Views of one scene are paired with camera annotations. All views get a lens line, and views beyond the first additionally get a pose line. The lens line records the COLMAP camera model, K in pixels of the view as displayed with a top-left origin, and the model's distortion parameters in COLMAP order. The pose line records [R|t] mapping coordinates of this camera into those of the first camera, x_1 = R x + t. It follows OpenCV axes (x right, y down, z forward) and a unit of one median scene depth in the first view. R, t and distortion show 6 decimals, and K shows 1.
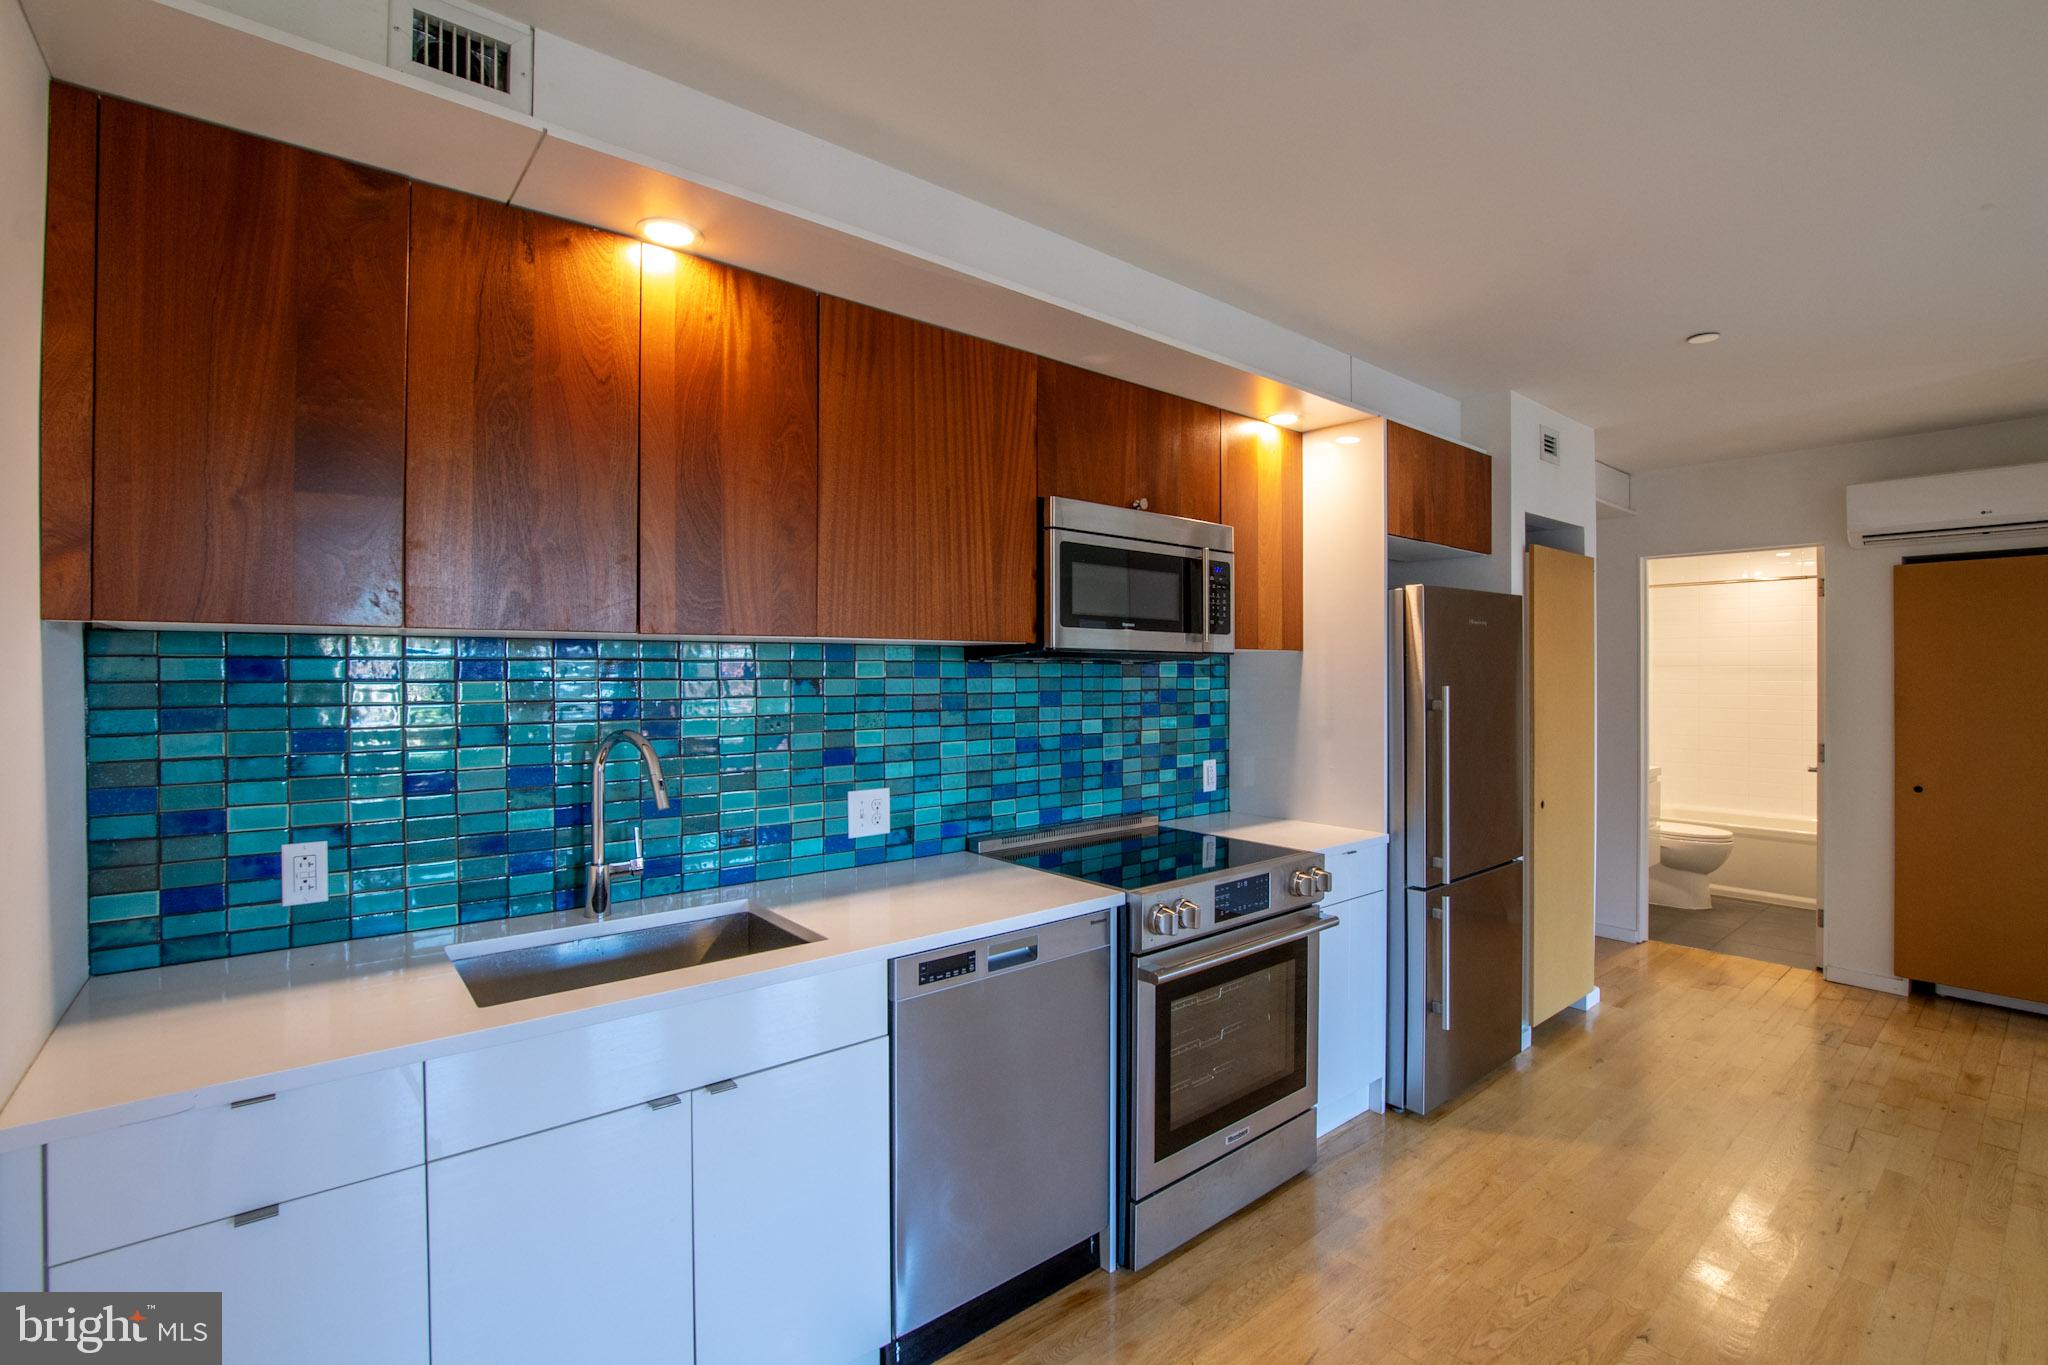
lens RADIAL K [[917.7, 0, 1026.3], [0, 917.7, 672.1], [0, 0, 1]] dist [-0.028060, 0.000201]
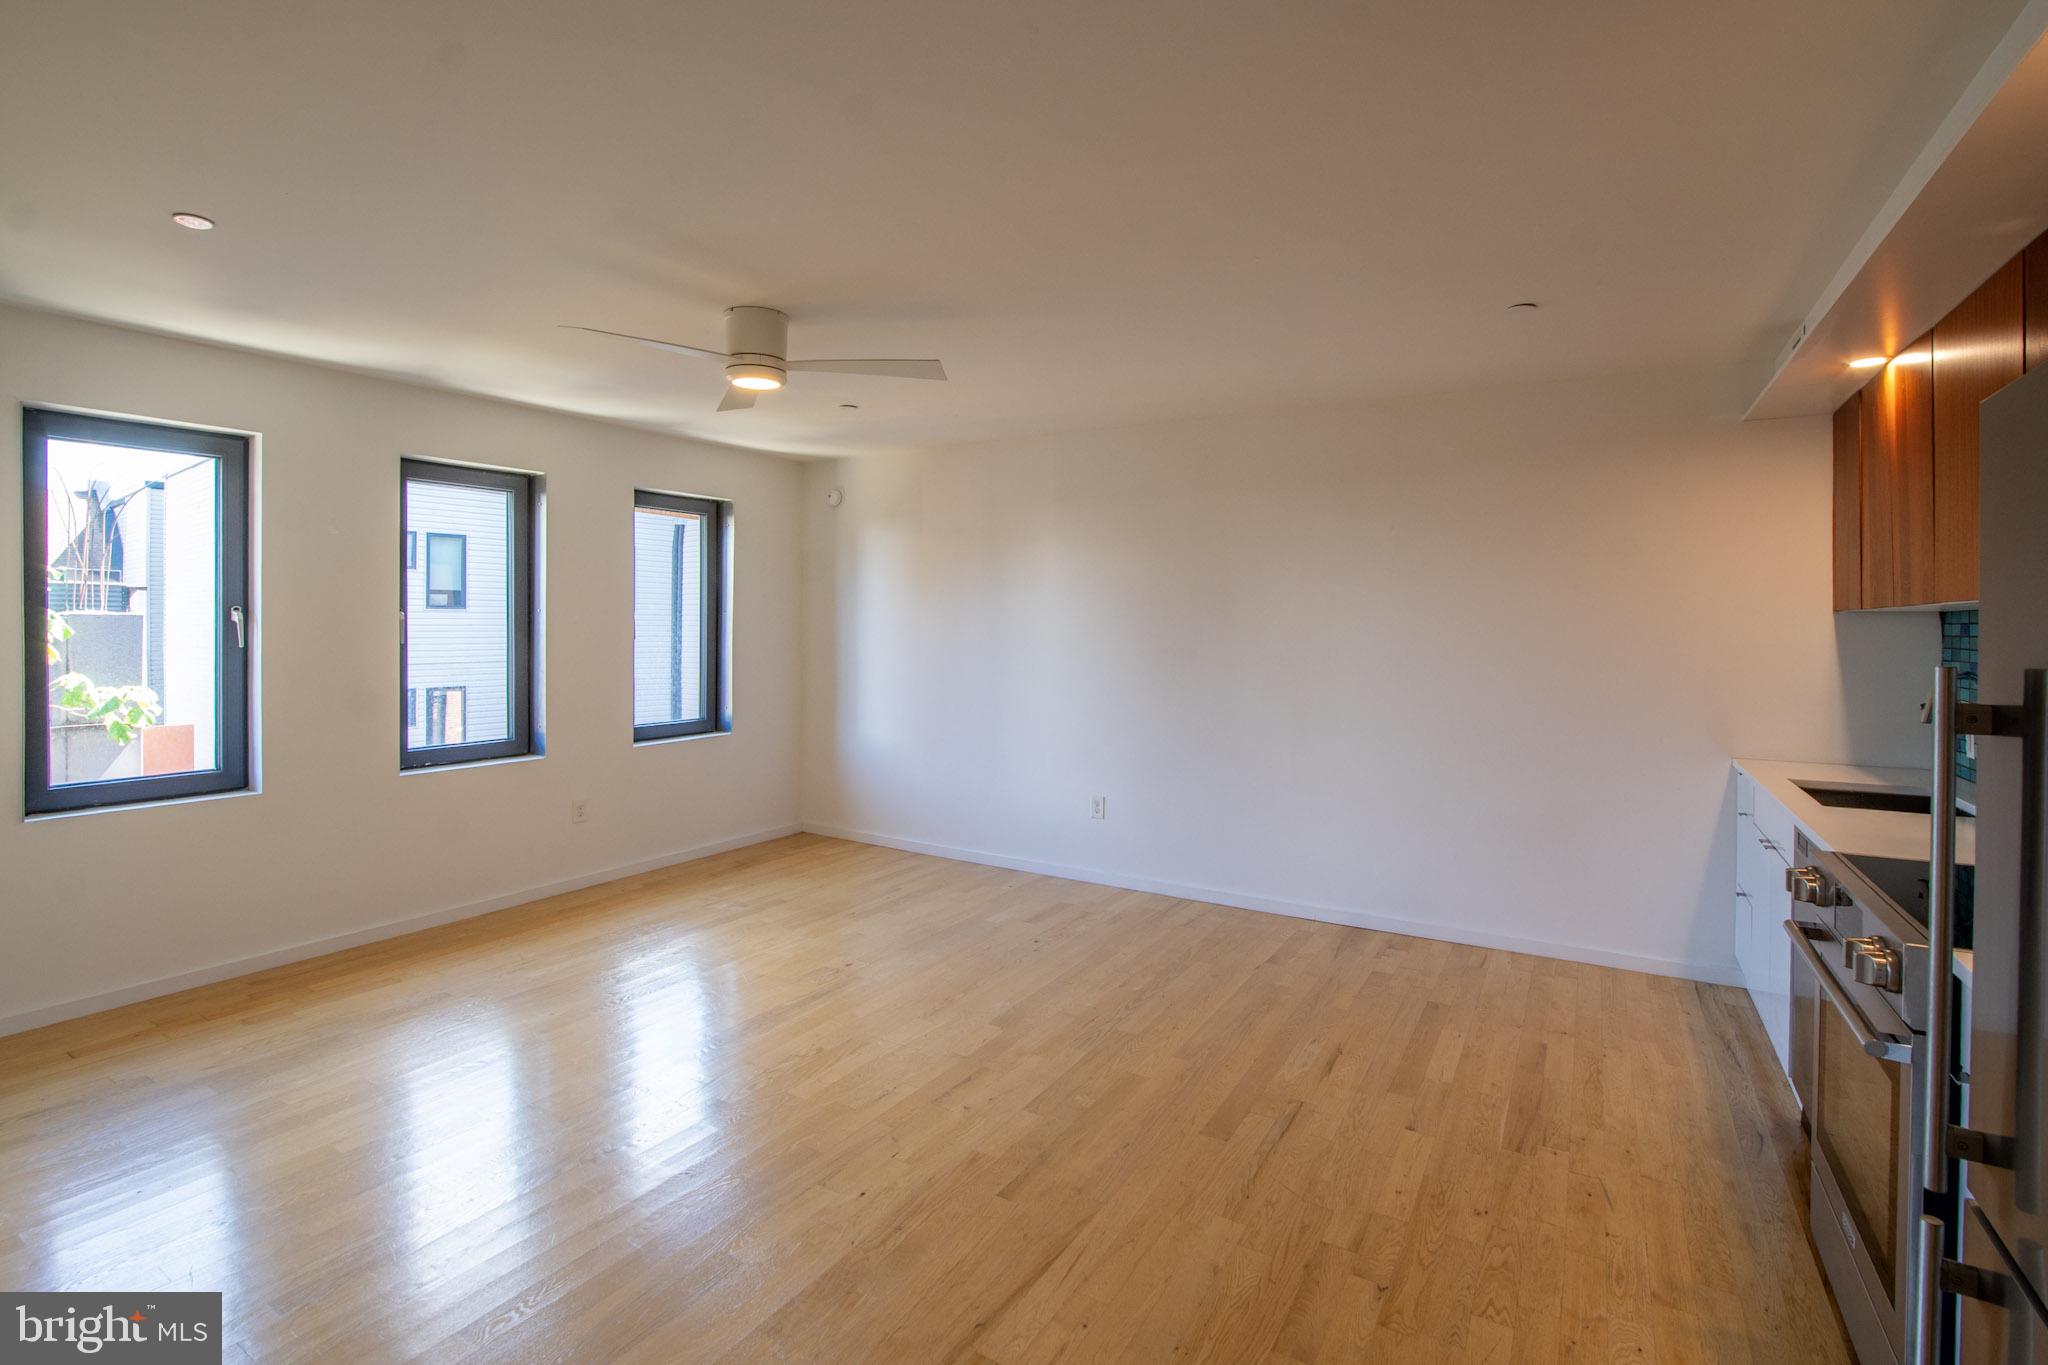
lens RADIAL K [[926.9, 0, 1021.8], [0, 926.9, 625.3], [0, 0, 1]] dist [-0.029520, 0.006266]
pose [[-0.945701, -0.008910, -0.324915, 1.077580], [-0.008810, 0.999960, -0.001780, 0.004880], [0.324918, 0.001179, -0.945741, 1.399869]]
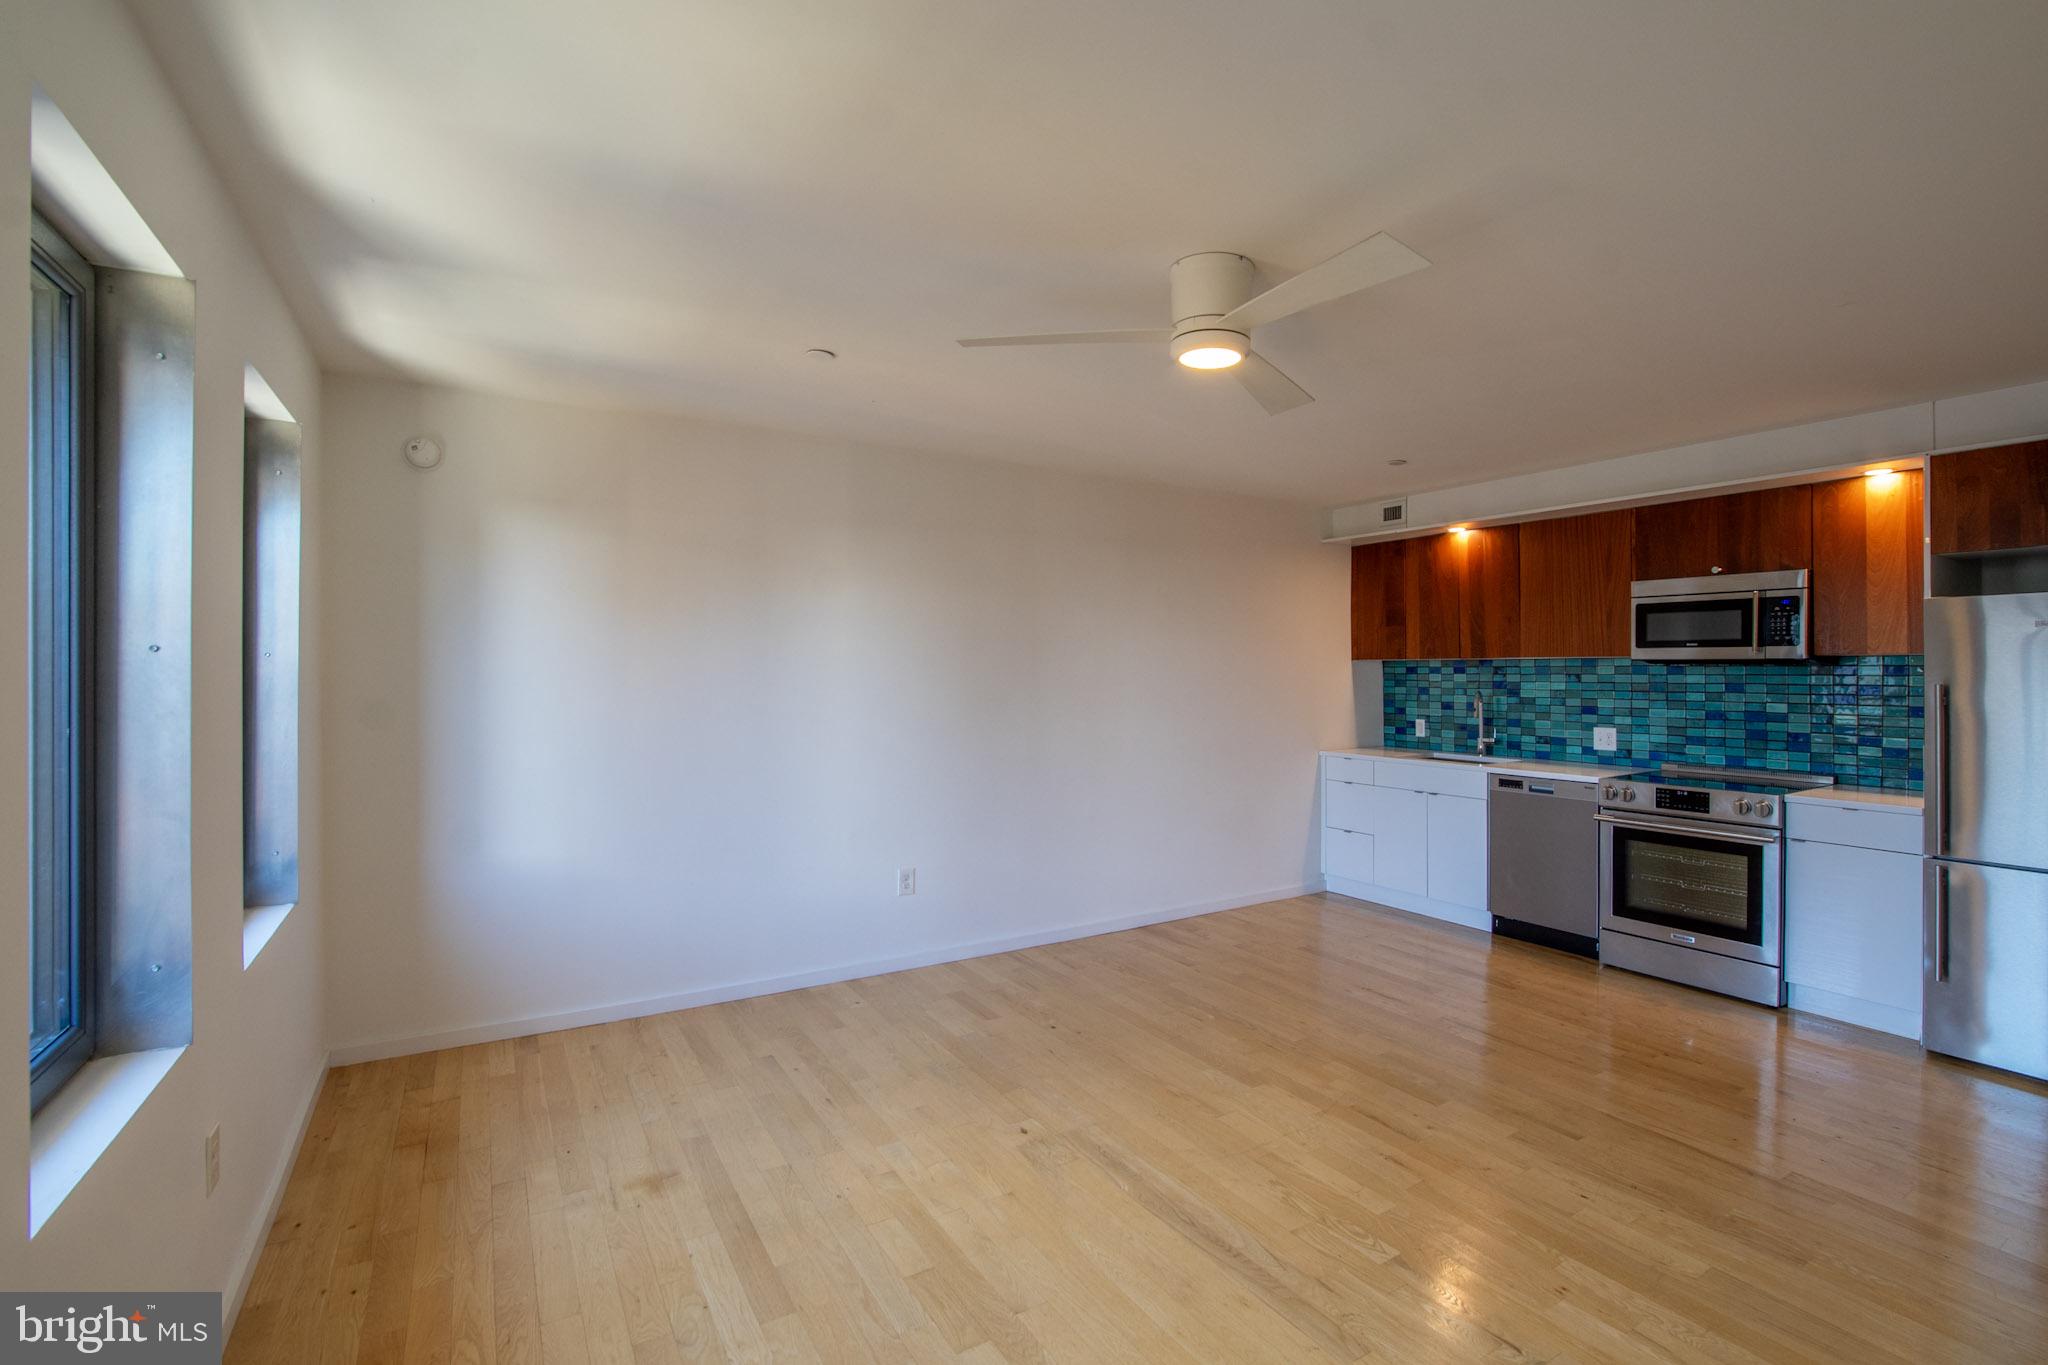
lens RADIAL K [[935.9, 0, 1059.9], [0, 935.9, 670.2], [0, 0, 1]] dist [-0.039090, 0.000053]
pose [[-0.124980, 0.000648, -0.992159, 1.993331], [0.001043, 0.999999, 0.000522, -0.004721], [0.992159, -0.000969, -0.124980, 0.033389]]
